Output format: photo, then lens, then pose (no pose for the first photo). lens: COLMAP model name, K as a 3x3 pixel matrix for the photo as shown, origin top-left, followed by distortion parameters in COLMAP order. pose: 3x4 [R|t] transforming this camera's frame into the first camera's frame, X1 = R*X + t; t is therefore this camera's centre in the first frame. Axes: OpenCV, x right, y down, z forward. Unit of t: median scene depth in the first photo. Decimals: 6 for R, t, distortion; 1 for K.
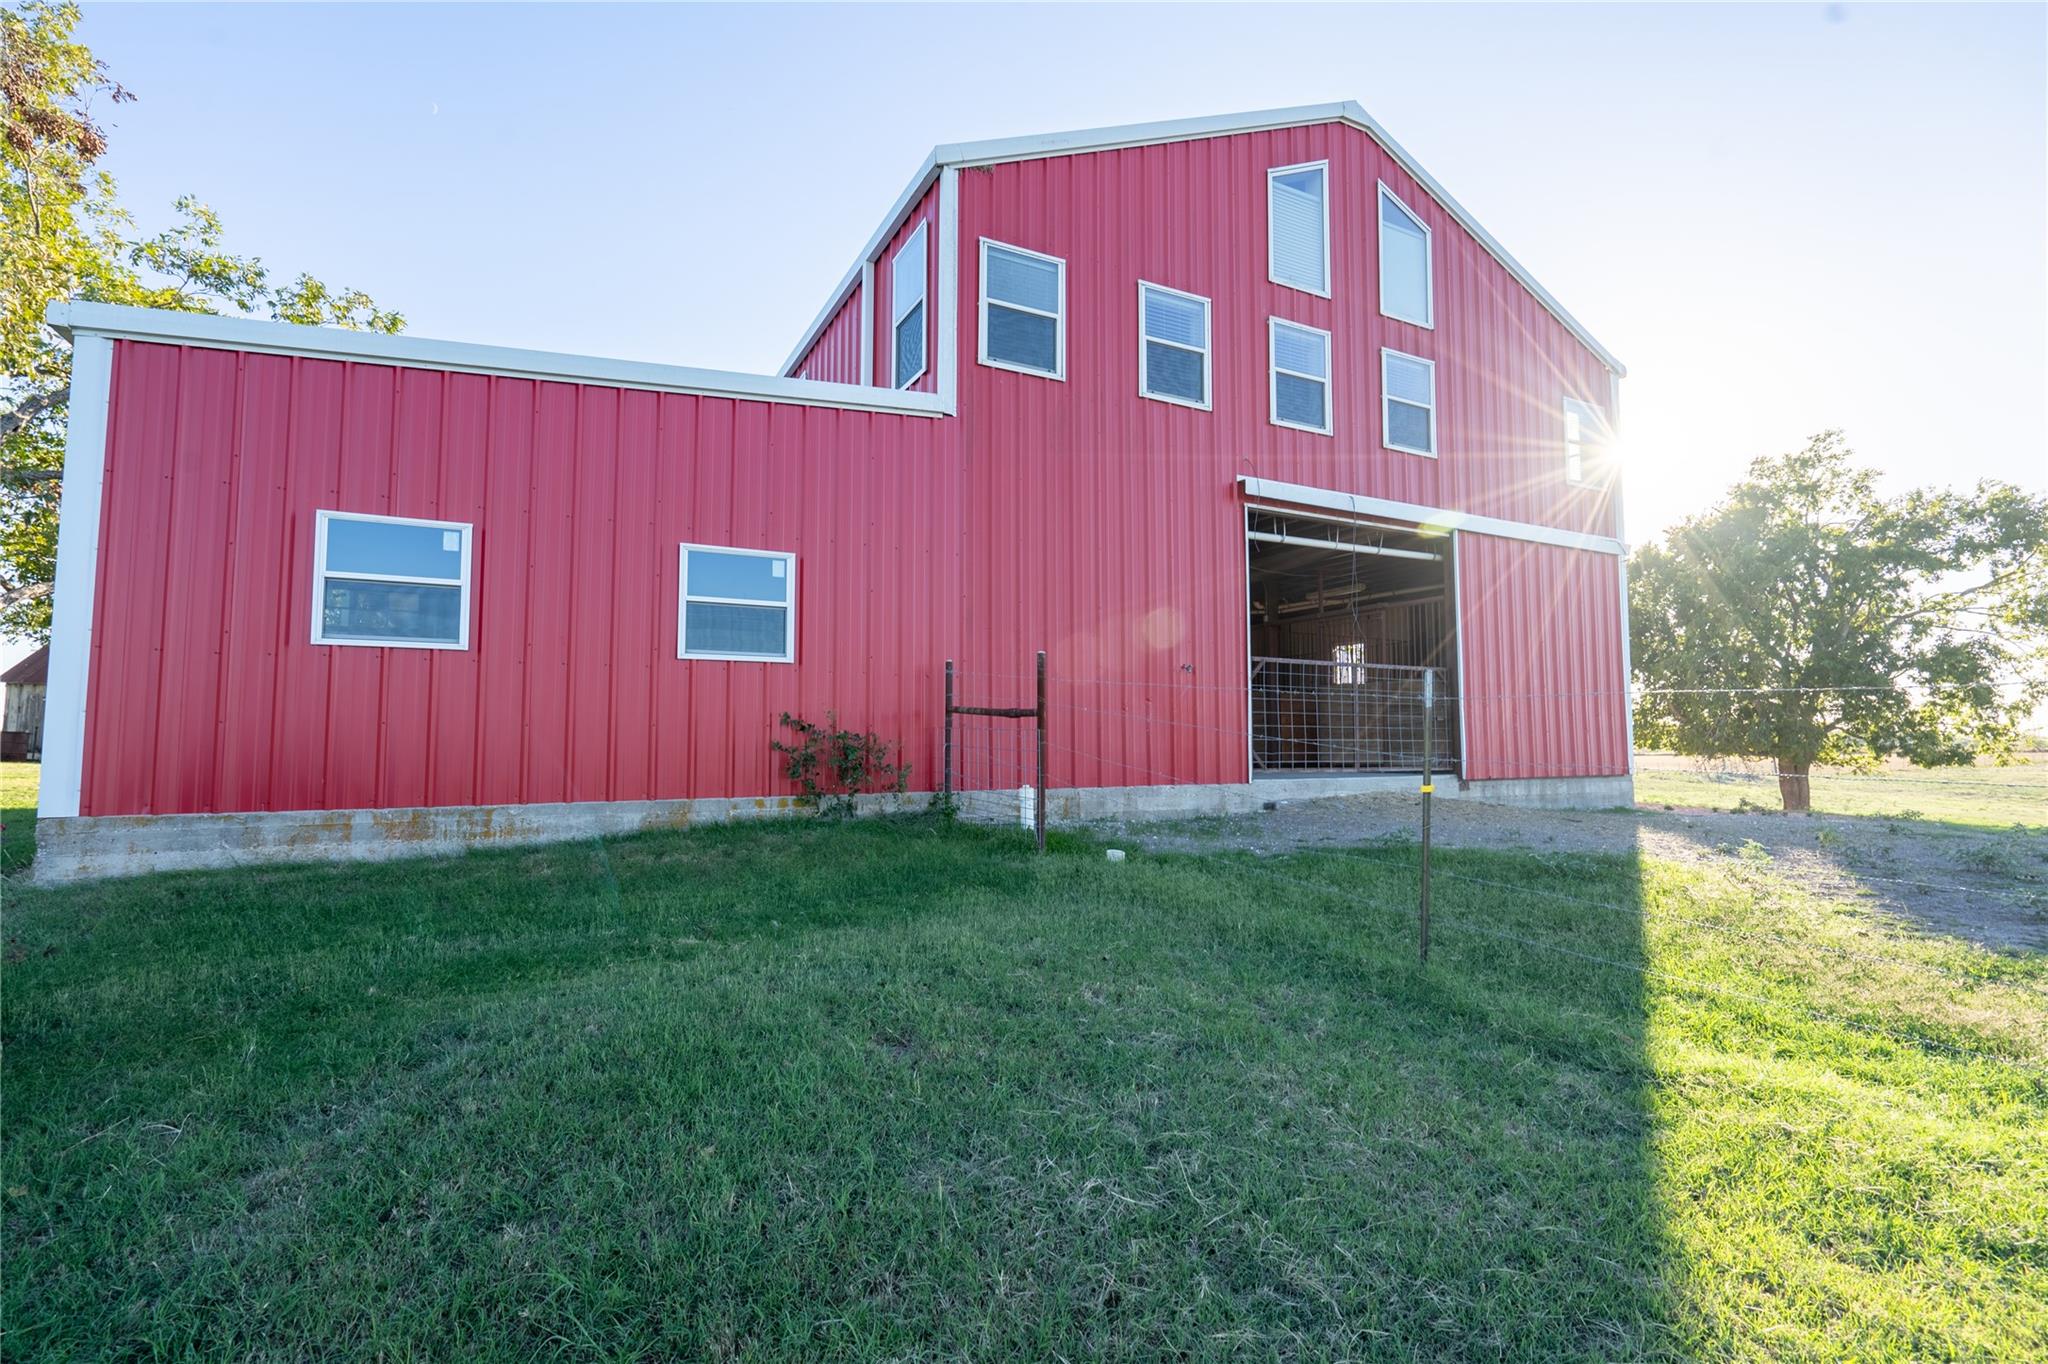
lens RADIAL K [[944.3, 0, 1023.5], [0, 944.3, 679.5], [0, 0, 1]] dist [-0.002834, 0.004061]
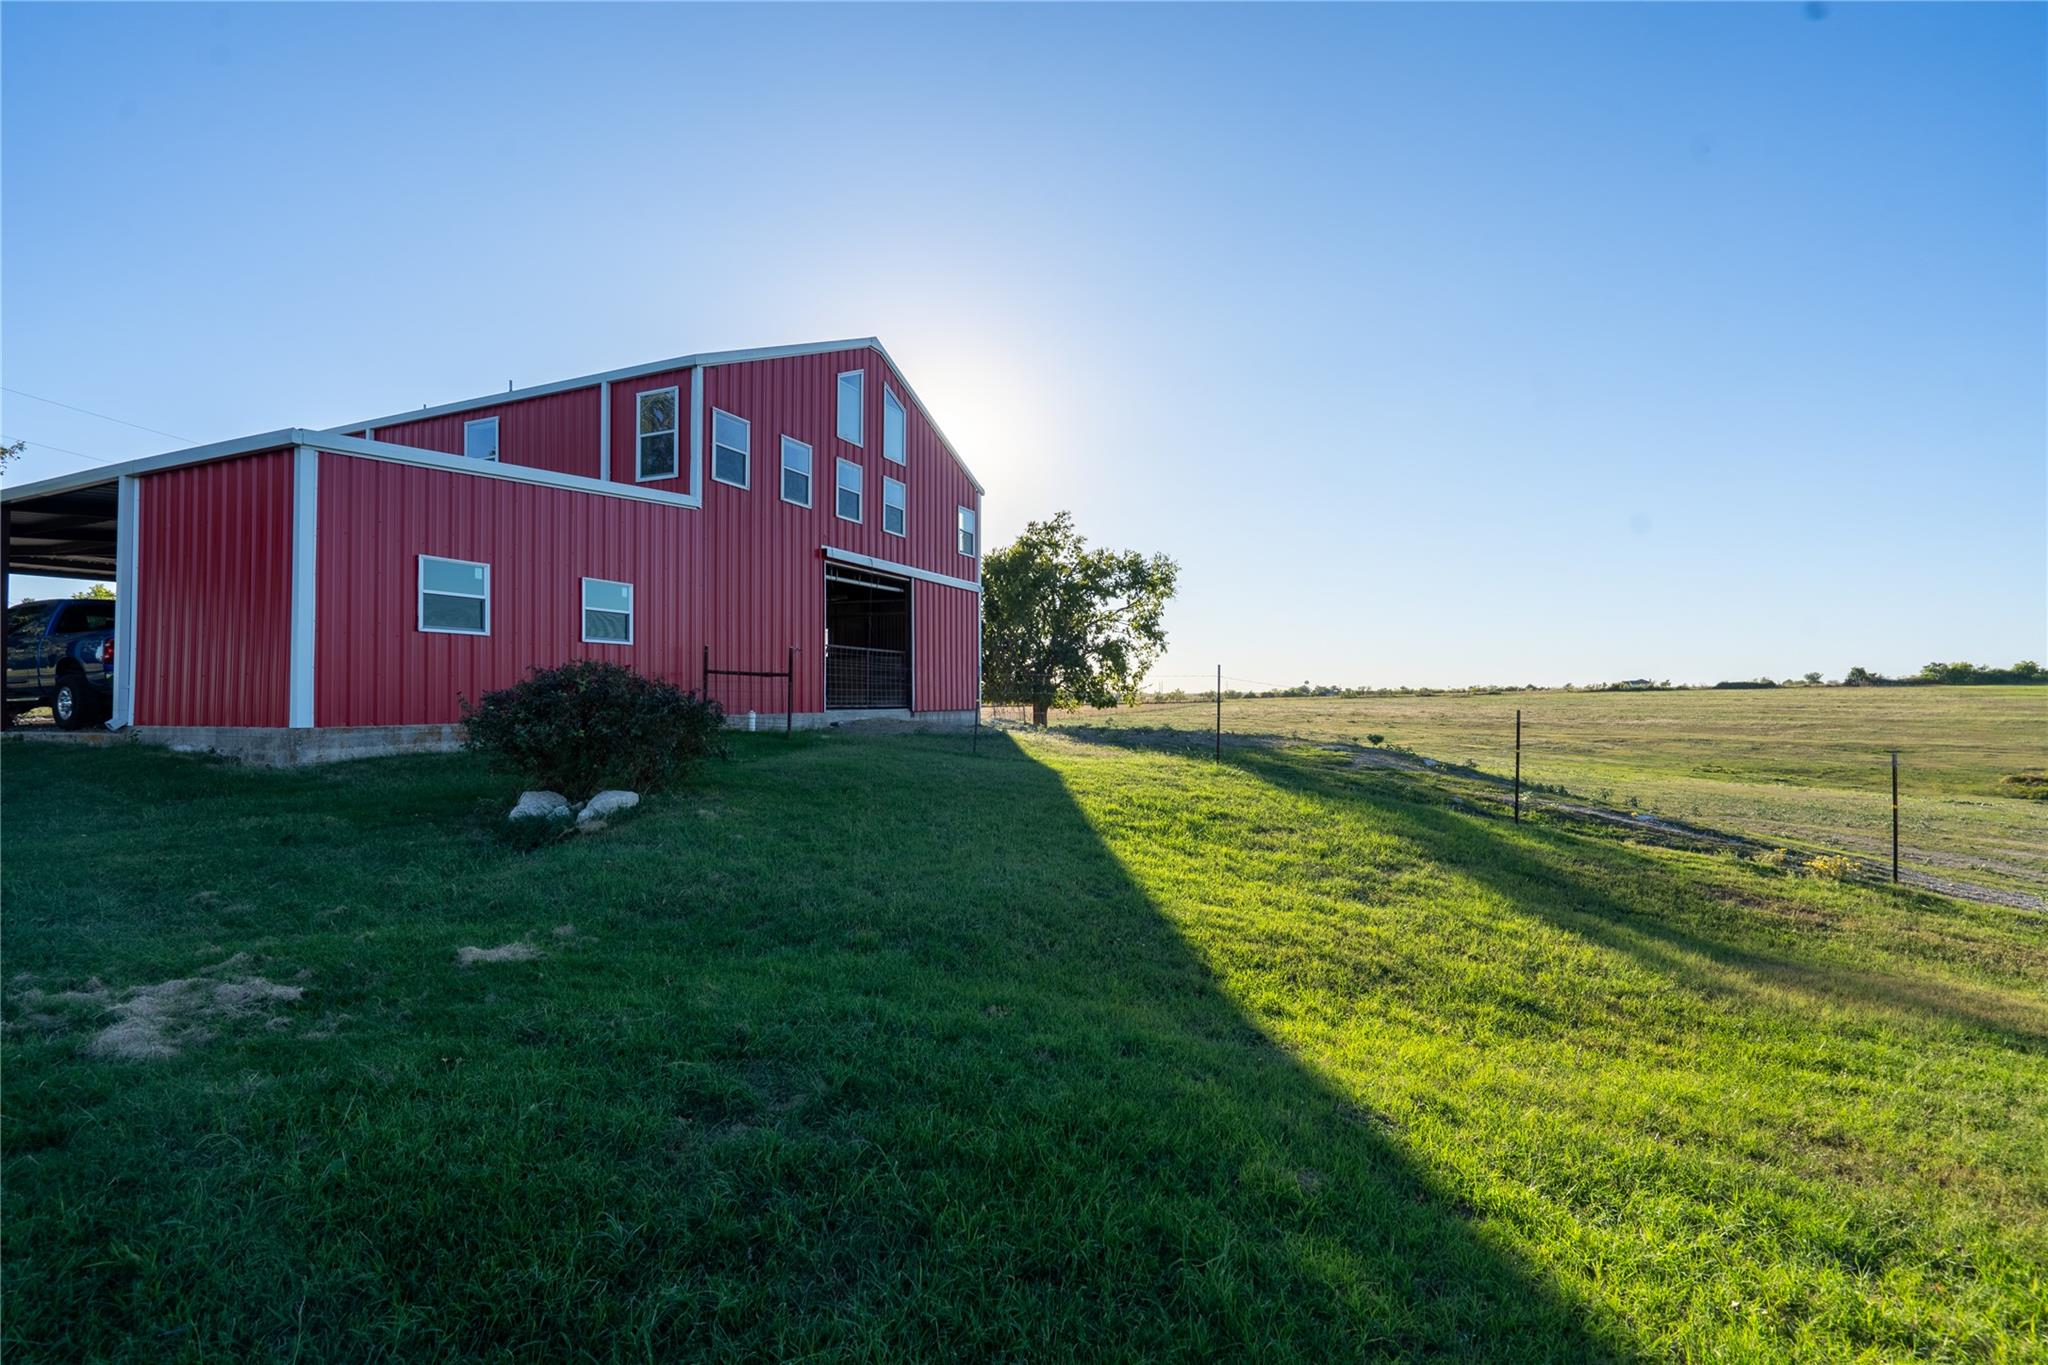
lens RADIAL K [[944.3, 0, 1023.5], [0, 944.3, 680.0], [0, 0, 1]] dist [-0.002834, 0.004061]
pose [[0.781284, 0.009096, 0.624110, -0.525206], [-0.037155, 0.998798, 0.031955, -0.024225], [-0.623069, -0.048155, 0.780683, -0.591156]]
